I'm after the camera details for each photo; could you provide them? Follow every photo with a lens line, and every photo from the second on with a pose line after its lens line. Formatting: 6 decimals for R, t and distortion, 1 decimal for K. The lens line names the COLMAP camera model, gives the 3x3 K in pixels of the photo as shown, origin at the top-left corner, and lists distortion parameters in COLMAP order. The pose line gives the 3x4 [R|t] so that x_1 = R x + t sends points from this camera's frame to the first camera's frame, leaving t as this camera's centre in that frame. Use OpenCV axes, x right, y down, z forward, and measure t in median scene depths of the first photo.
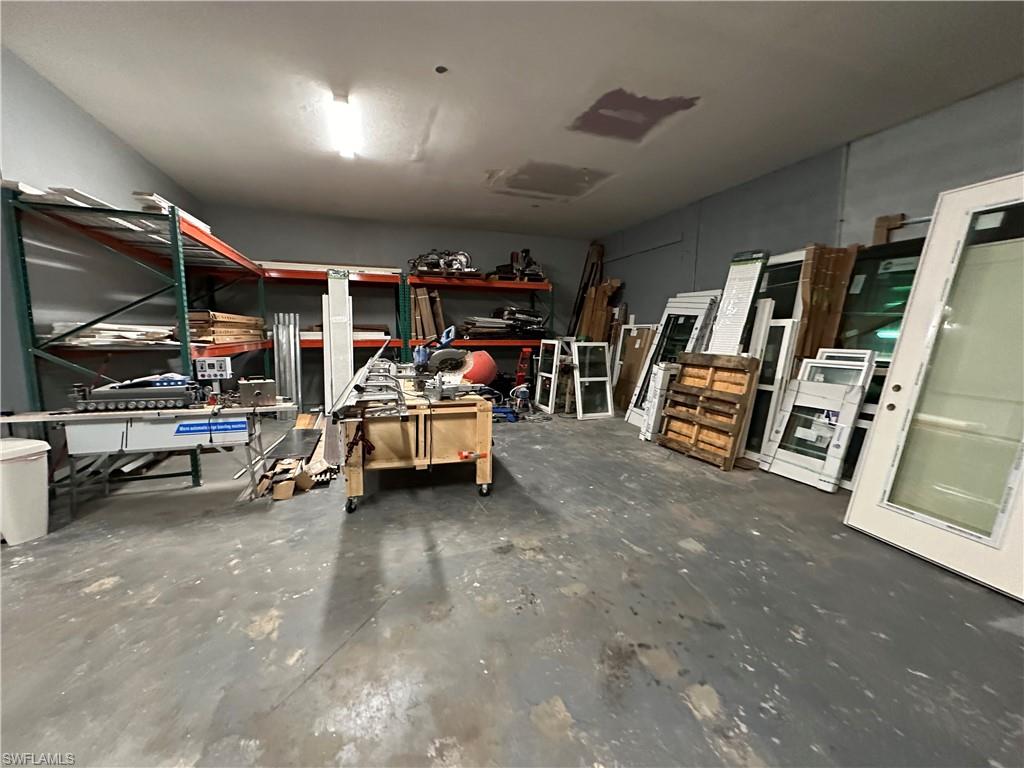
lens RADIAL K [[408.1, 0, 512.0], [0, 408.1, 384.0], [0, 0, 1]] dist [-0.001650, 0.000381]
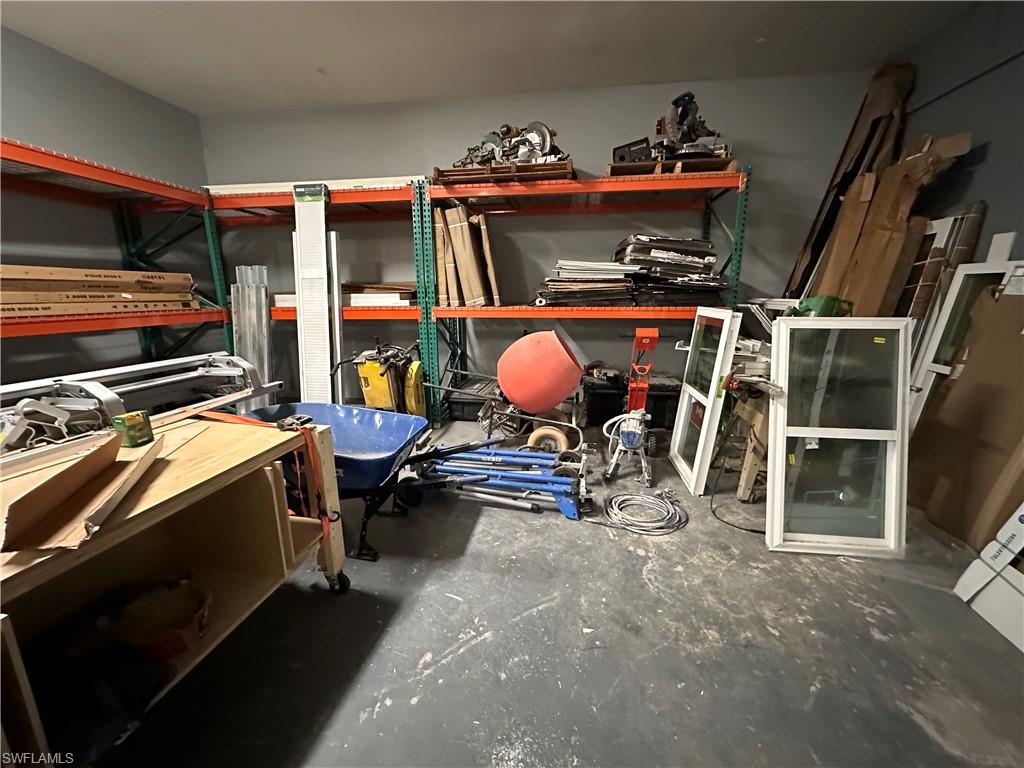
lens RADIAL K [[404.5, 0, 512.0], [0, 404.5, 384.0], [0, 0, 1]] dist [-0.002906, -0.000250]
pose [[0.881236, 0.089710, -0.464086, 0.114063], [-0.045299, 0.993334, 0.105999, -0.070893], [0.470501, -0.072387, 0.879425, 0.586758]]
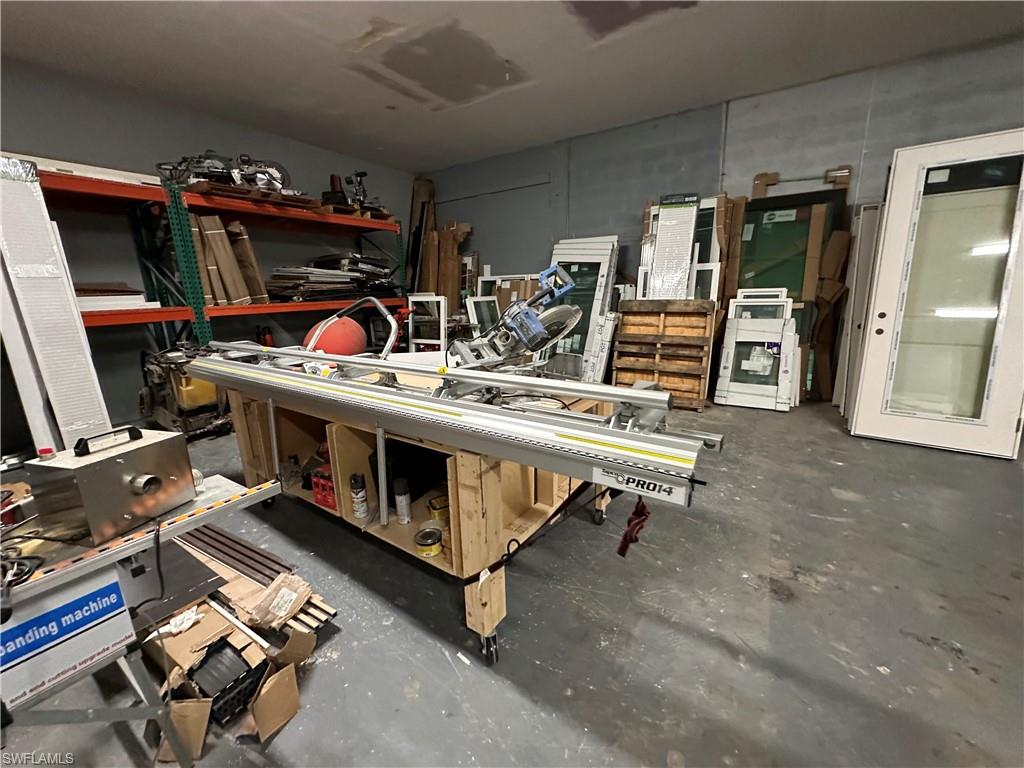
lens RADIAL K [[408.1, 0, 512.0], [0, 408.1, 384.0], [0, 0, 1]] dist [-0.001650, 0.000381]
pose [[0.794028, -0.169197, 0.583859, -0.274658], [0.111429, 0.984721, 0.133824, -0.030298], [-0.597580, -0.041201, 0.800750, 0.281648]]
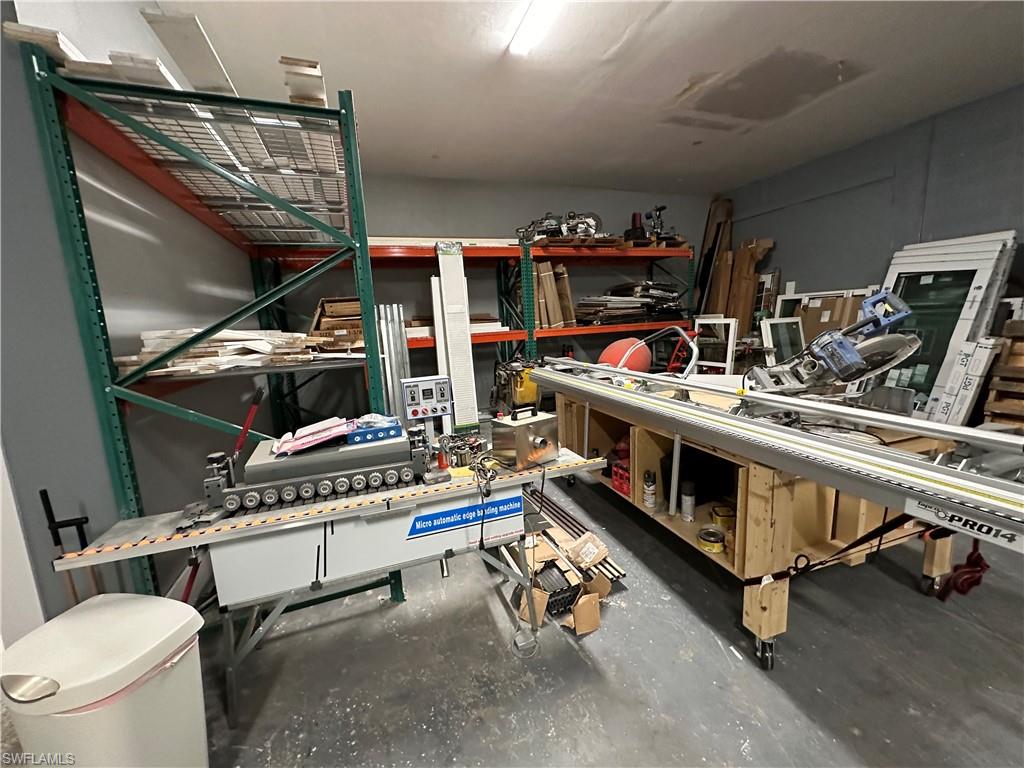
lens RADIAL K [[408.1, 0, 512.0], [0, 408.1, 384.0], [0, 0, 1]] dist [-0.001650, 0.000381]
pose [[0.997998, -0.063246, -0.000900, -0.315123], [0.063244, 0.997515, 0.031040, -0.034042], [-0.001065, -0.031035, 0.999518, 0.229371]]
